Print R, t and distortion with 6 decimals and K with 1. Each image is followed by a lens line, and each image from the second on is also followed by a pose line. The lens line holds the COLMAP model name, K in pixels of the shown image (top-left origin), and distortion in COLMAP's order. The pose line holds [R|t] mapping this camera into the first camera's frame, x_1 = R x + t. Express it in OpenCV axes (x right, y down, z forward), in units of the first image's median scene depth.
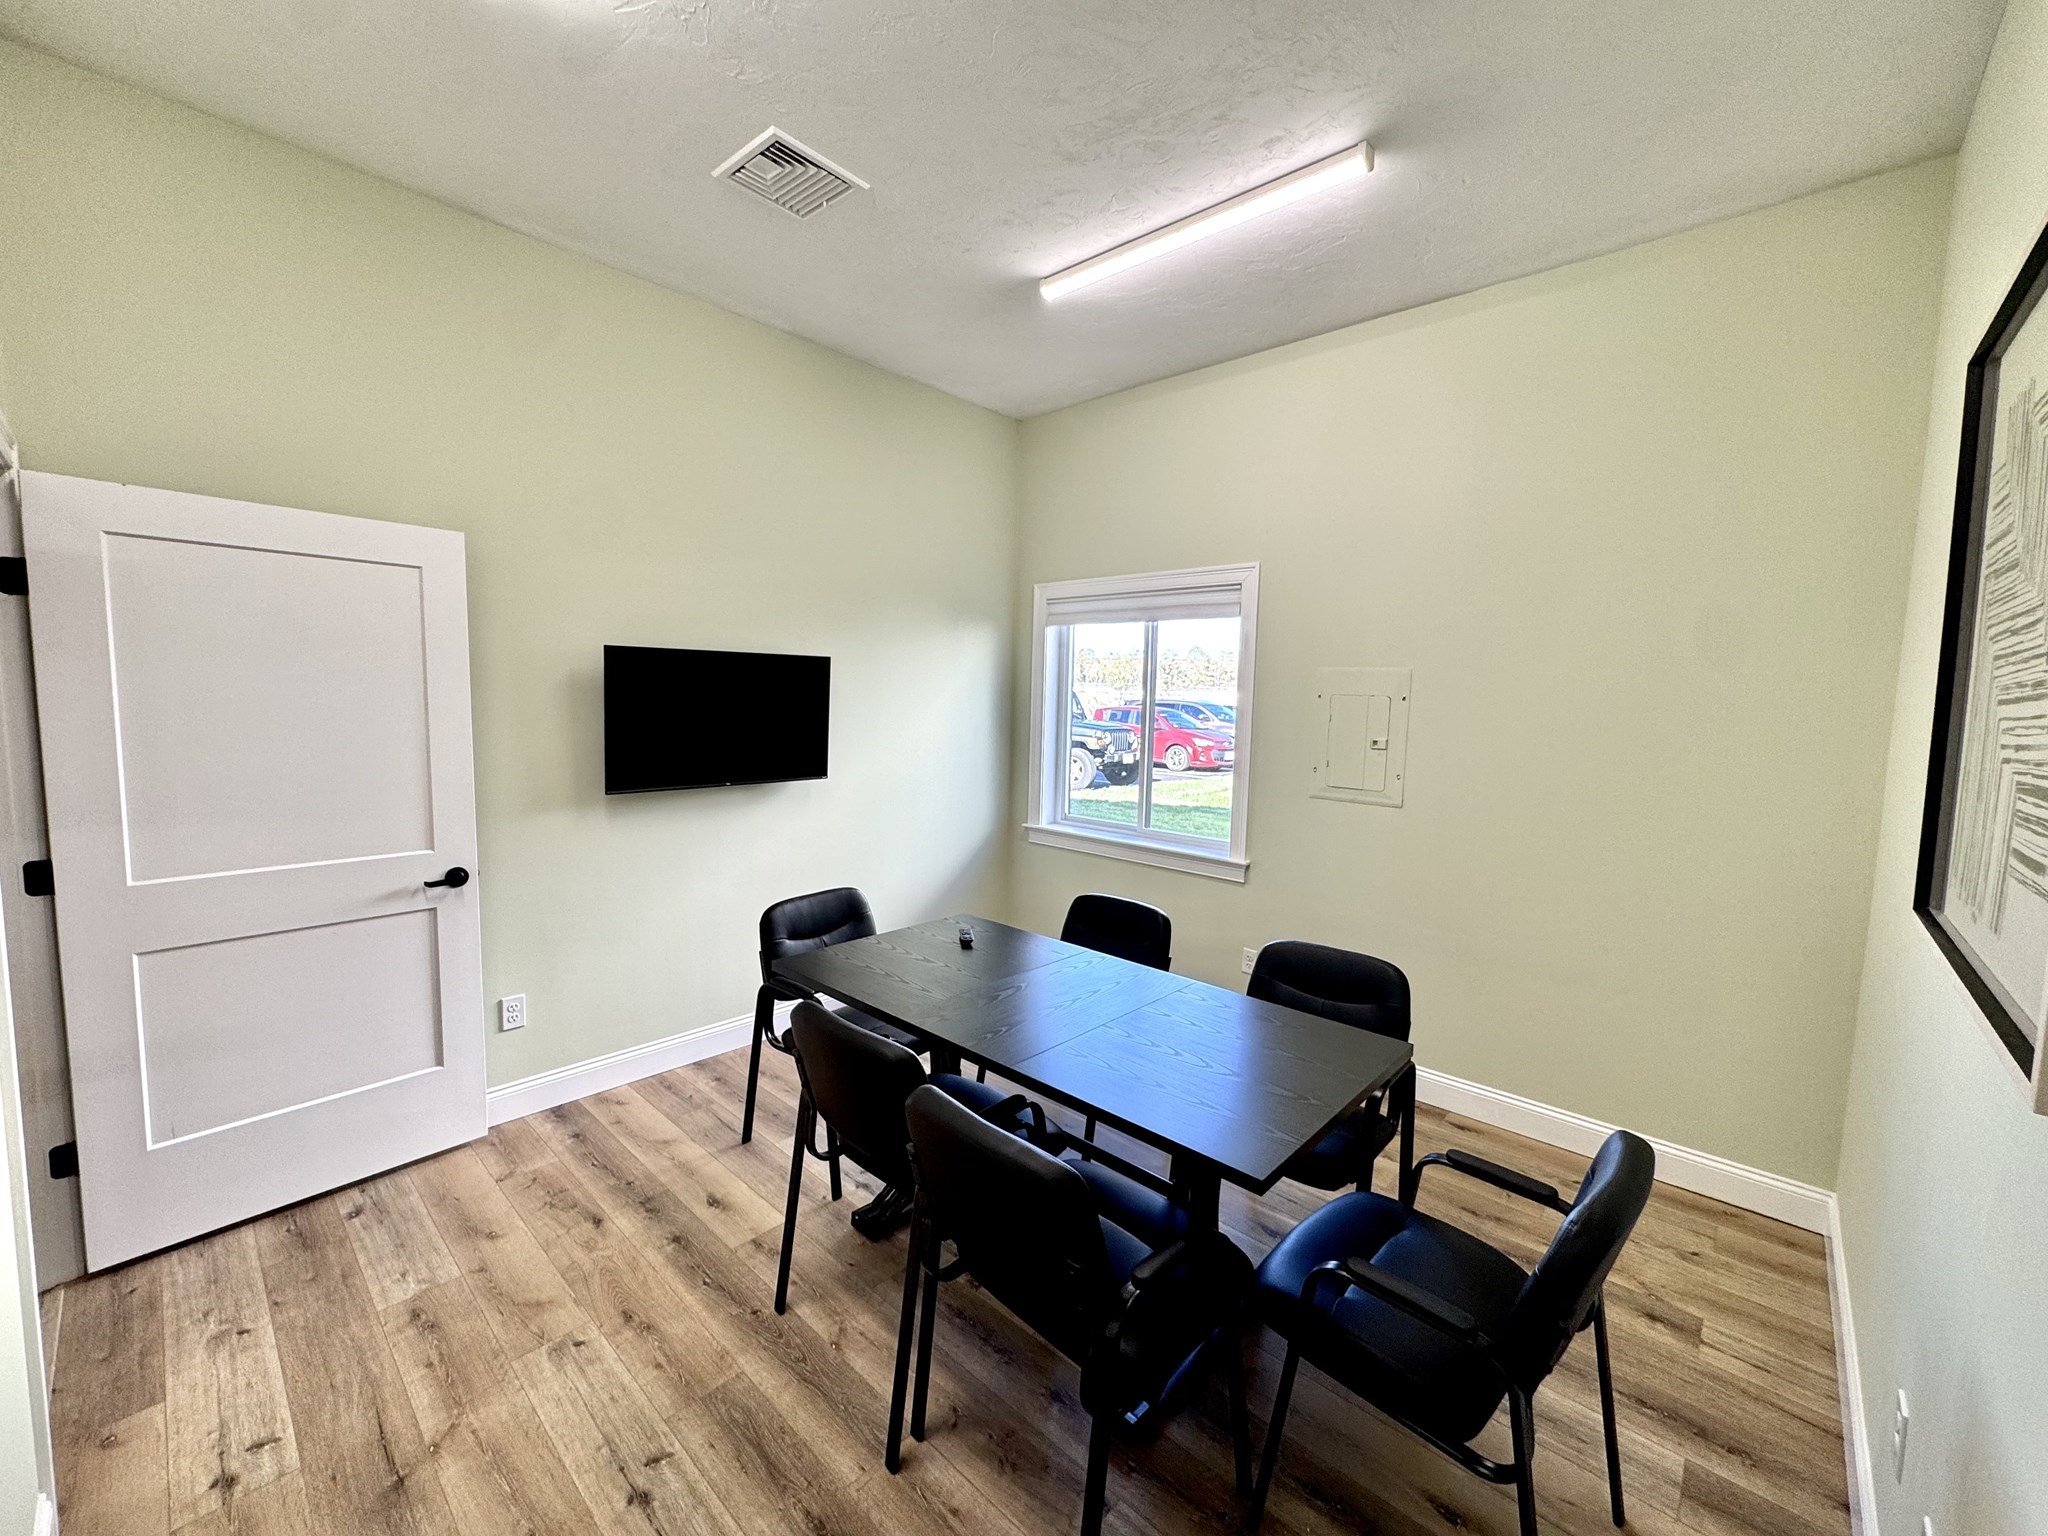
lens RADIAL K [[814.5, 0, 1026.1], [0, 814.5, 766.6], [0, 0, 1]] dist [-0.003497, 0.000187]
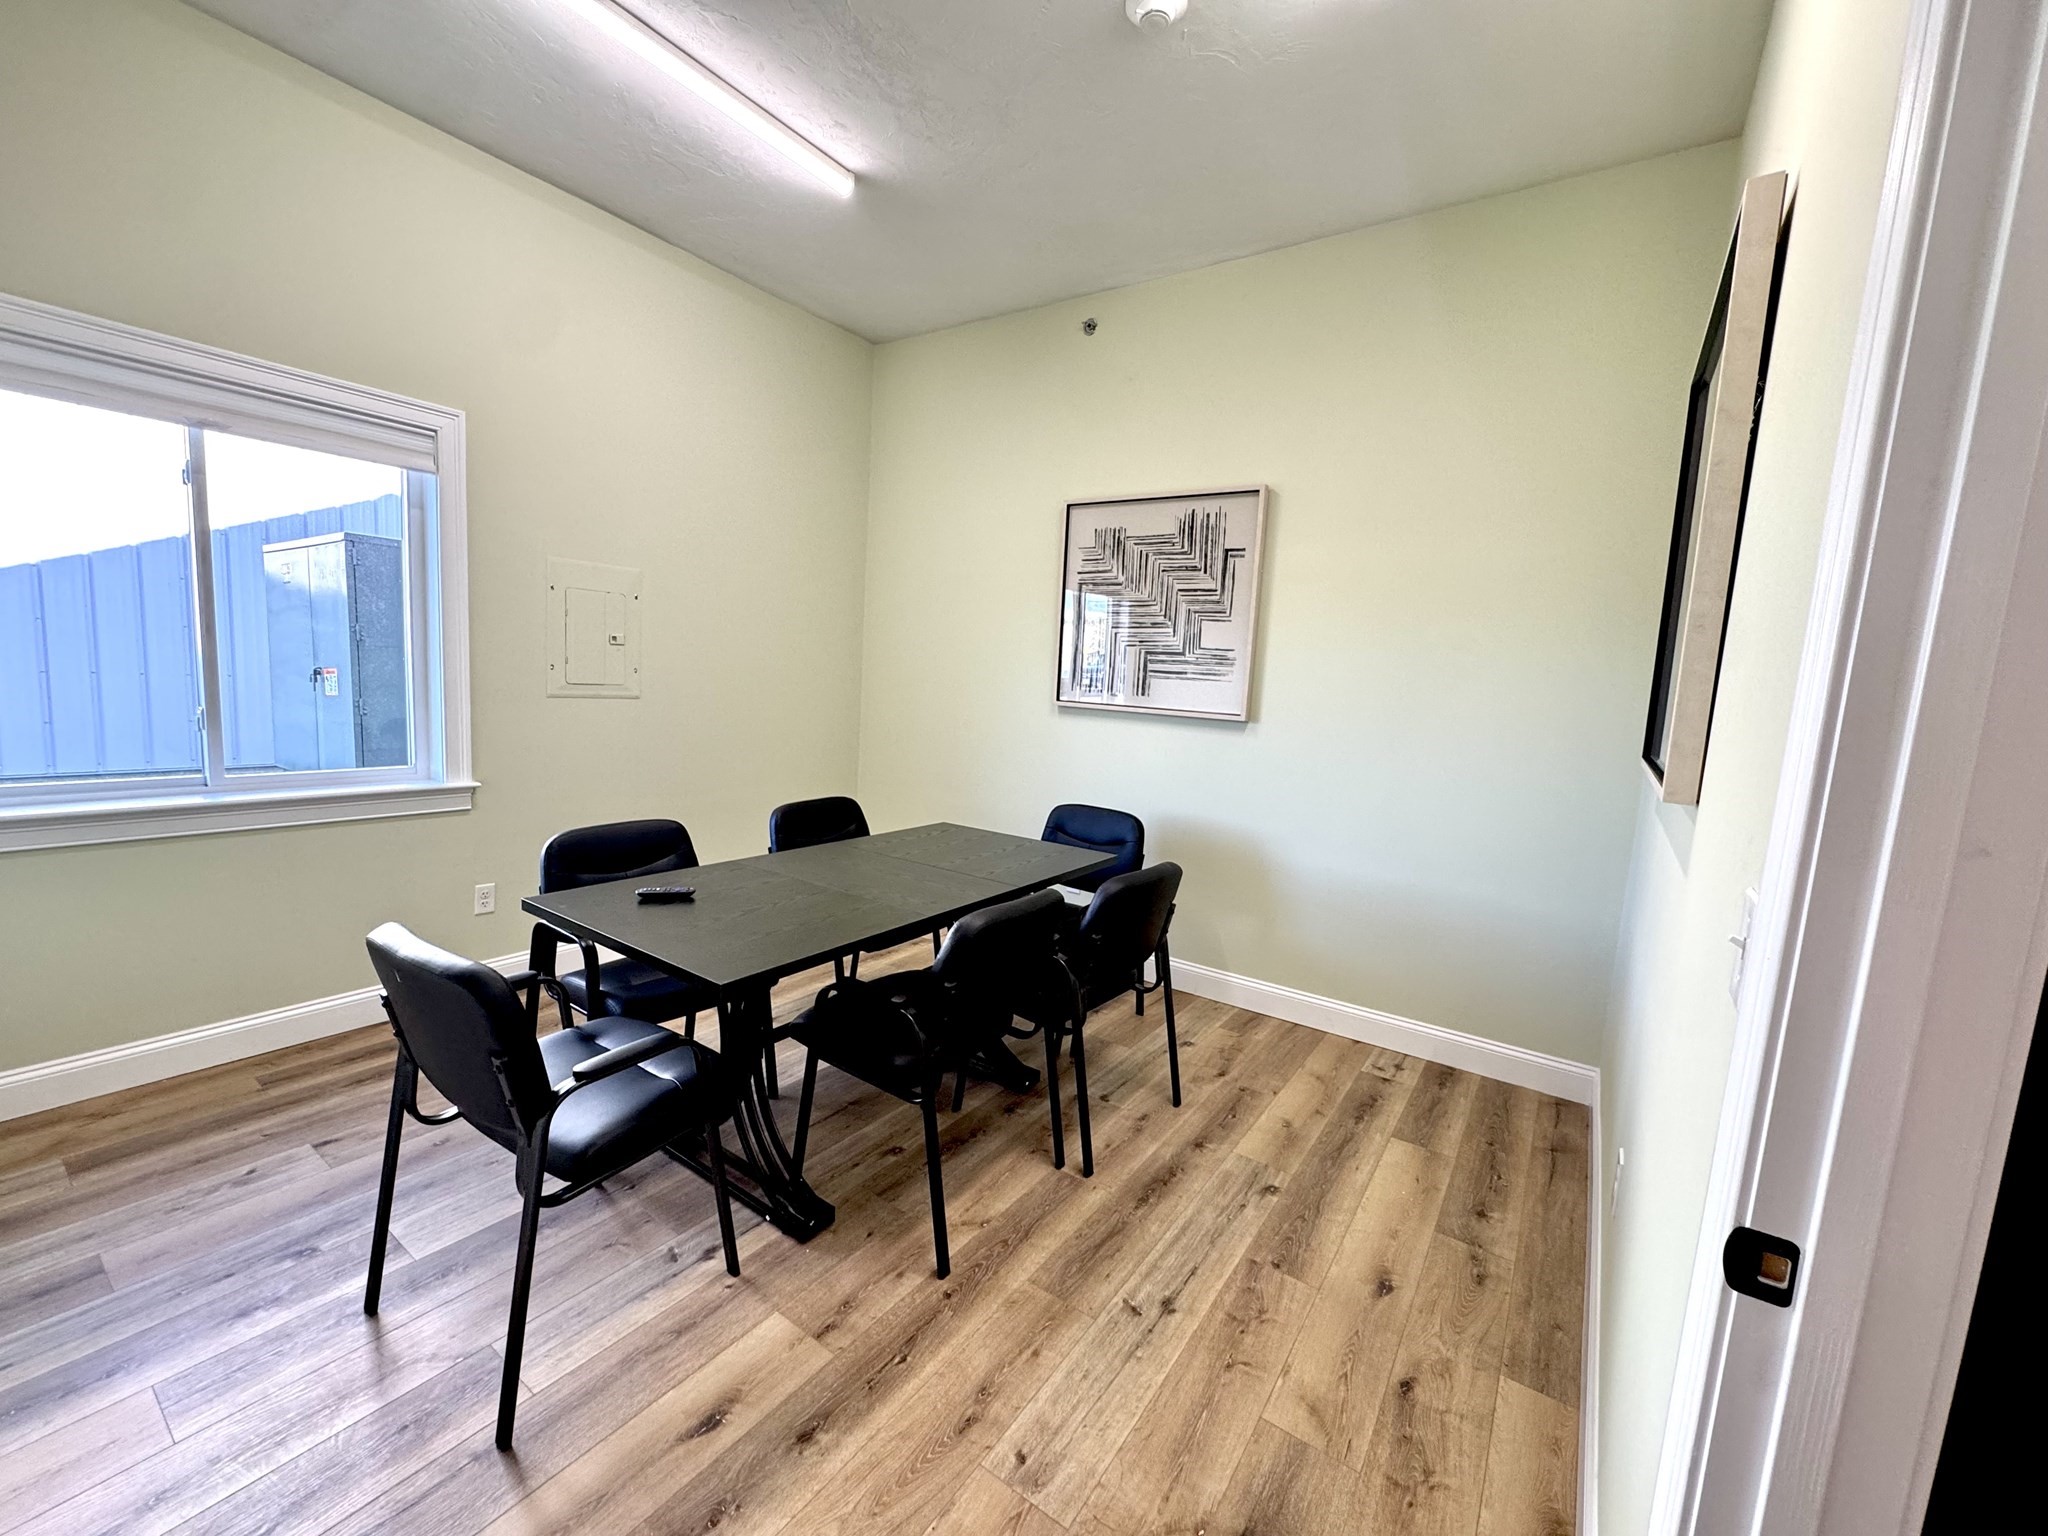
lens RADIAL K [[814.5, 0, 1026.1], [0, 814.5, 766.6], [0, 0, 1]] dist [-0.003497, 0.000187]
pose [[-0.132738, -0.150331, 0.979684, -1.275497], [0.026449, 0.987541, 0.155120, -0.026440], [-0.990798, 0.046502, -0.127109, 1.145601]]
